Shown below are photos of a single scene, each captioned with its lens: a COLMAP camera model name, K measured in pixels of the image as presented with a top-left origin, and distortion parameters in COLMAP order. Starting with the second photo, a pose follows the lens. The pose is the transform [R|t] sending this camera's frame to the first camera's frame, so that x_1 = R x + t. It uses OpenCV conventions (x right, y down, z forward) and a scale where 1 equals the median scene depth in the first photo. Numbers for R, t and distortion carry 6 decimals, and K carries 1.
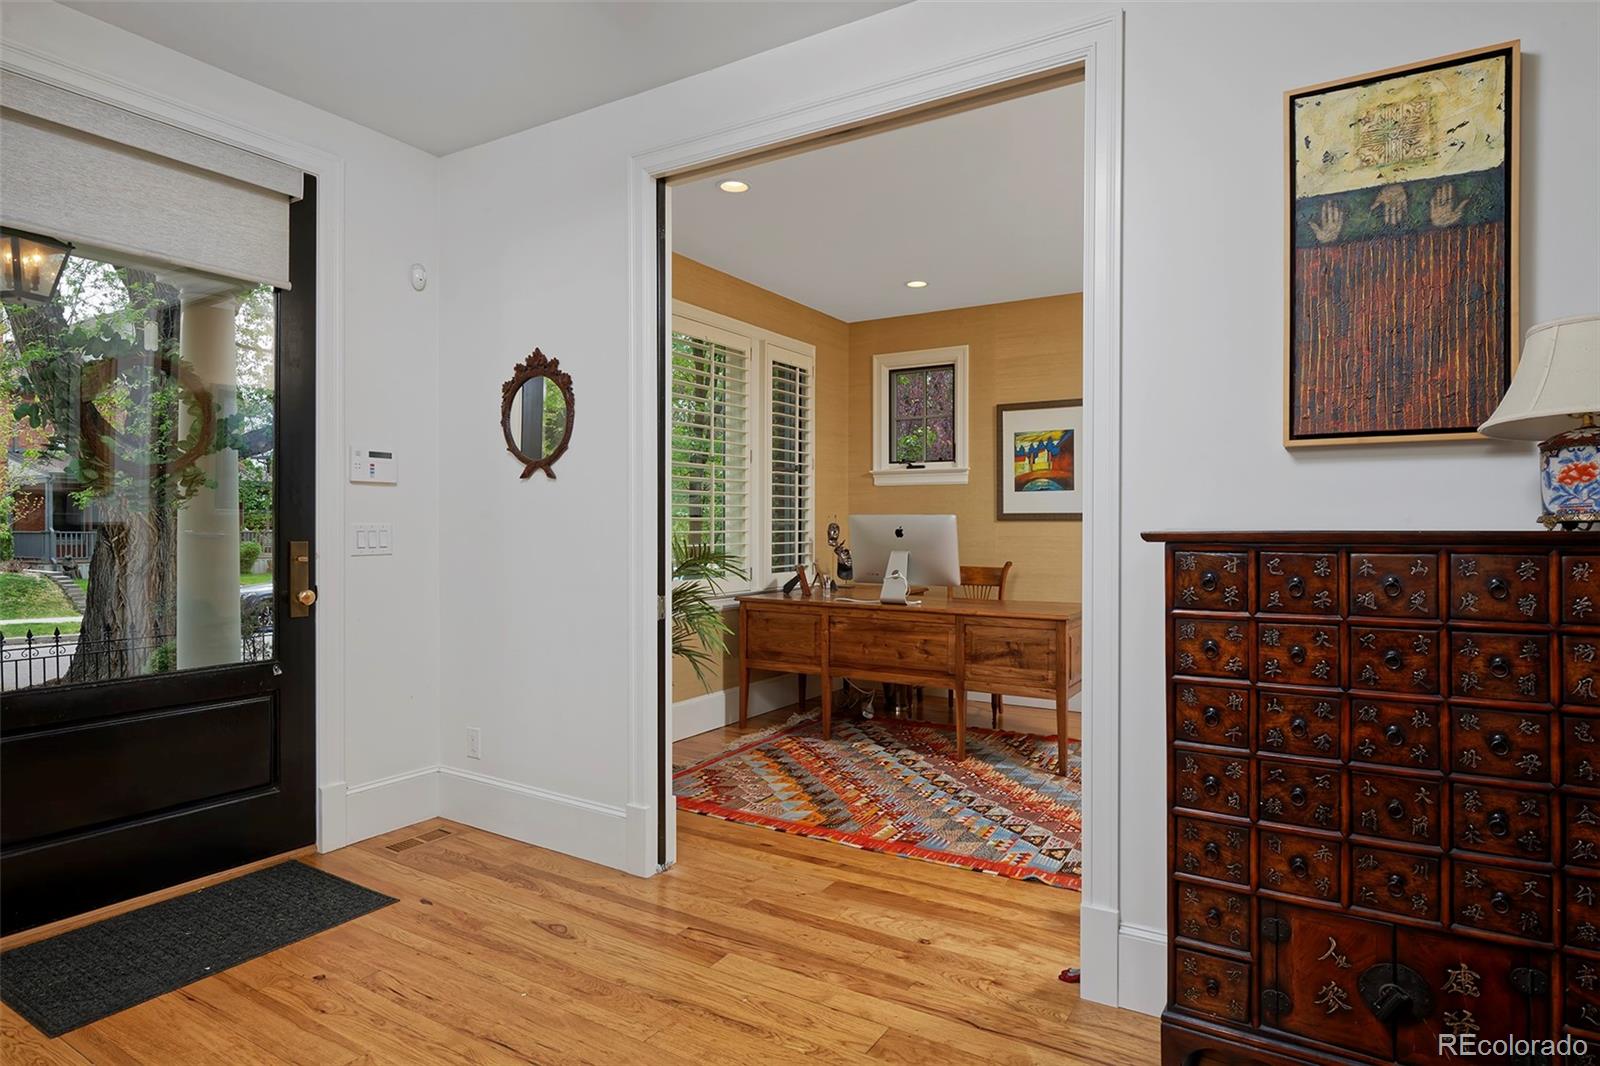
lens RADIAL K [[865.0, 0, 794.2], [0, 865.0, 514.9], [0, 0, 1]] dist [0.006158, 0.000444]
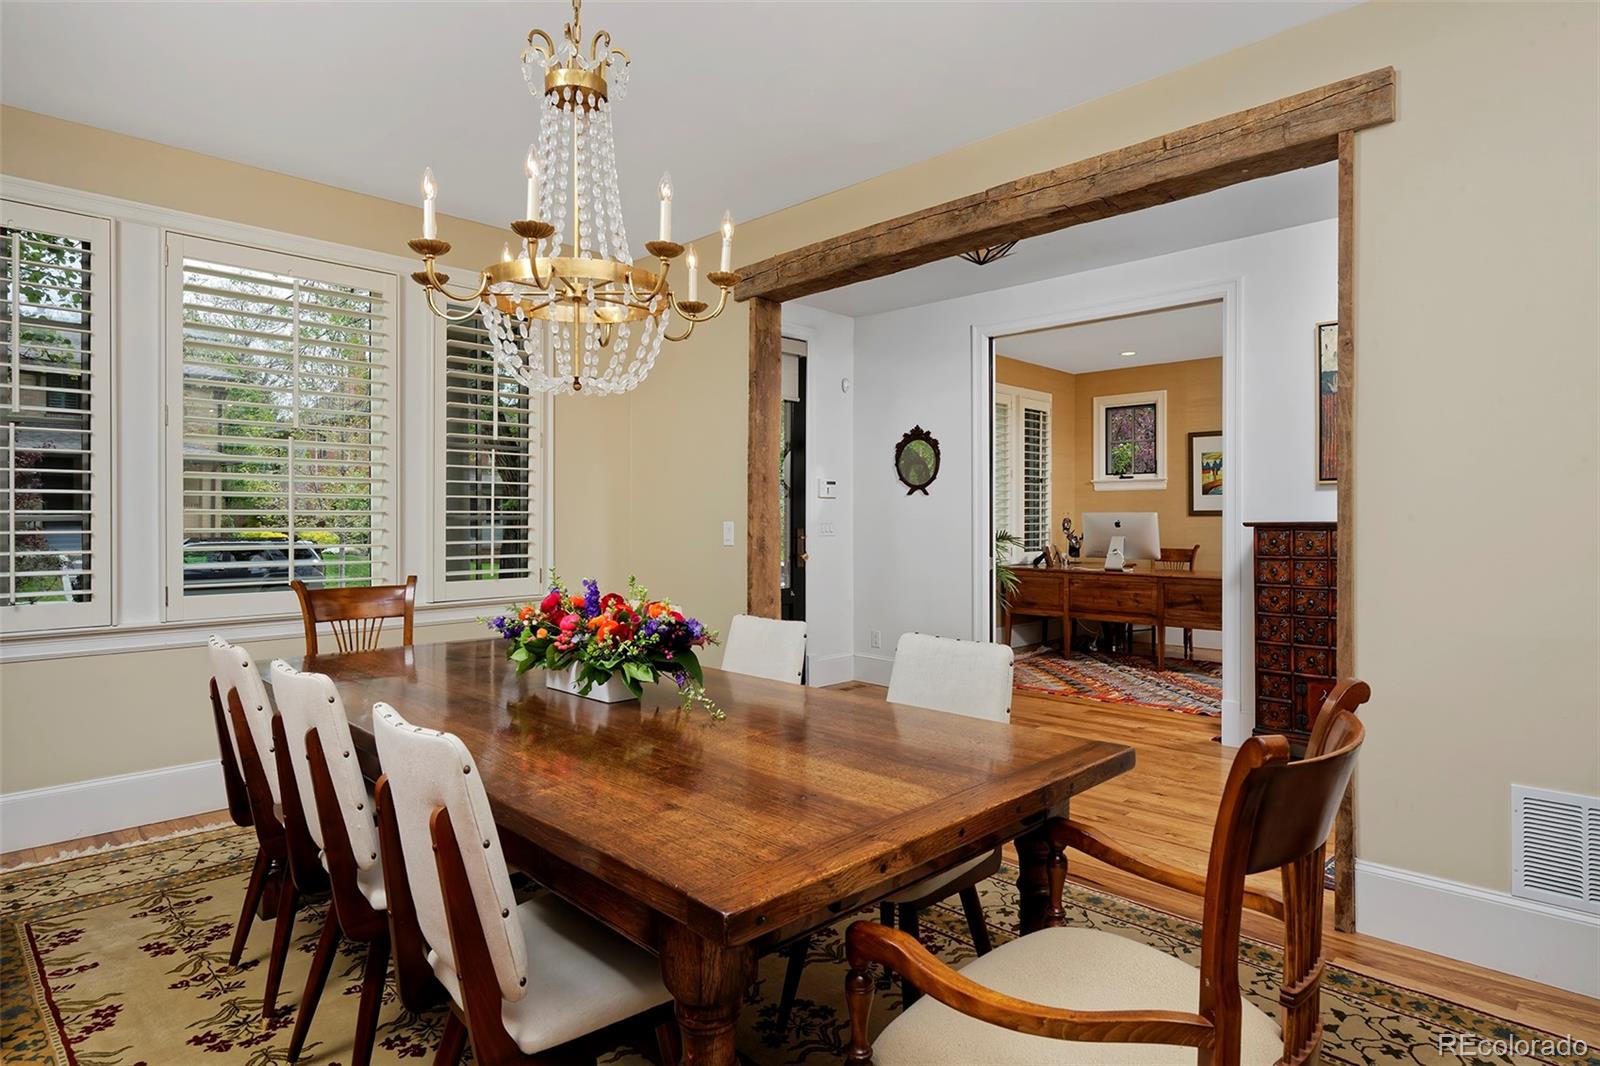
lens RADIAL K [[865.0, 0, 794.2], [0, 865.0, 514.9], [0, 0, 1]] dist [0.006158, 0.000444]
pose [[0.977691, -0.003793, -0.210014, -0.115144], [0.005246, 0.999966, 0.006361, -0.008643], [0.209982, -0.007321, 0.977678, -0.610271]]
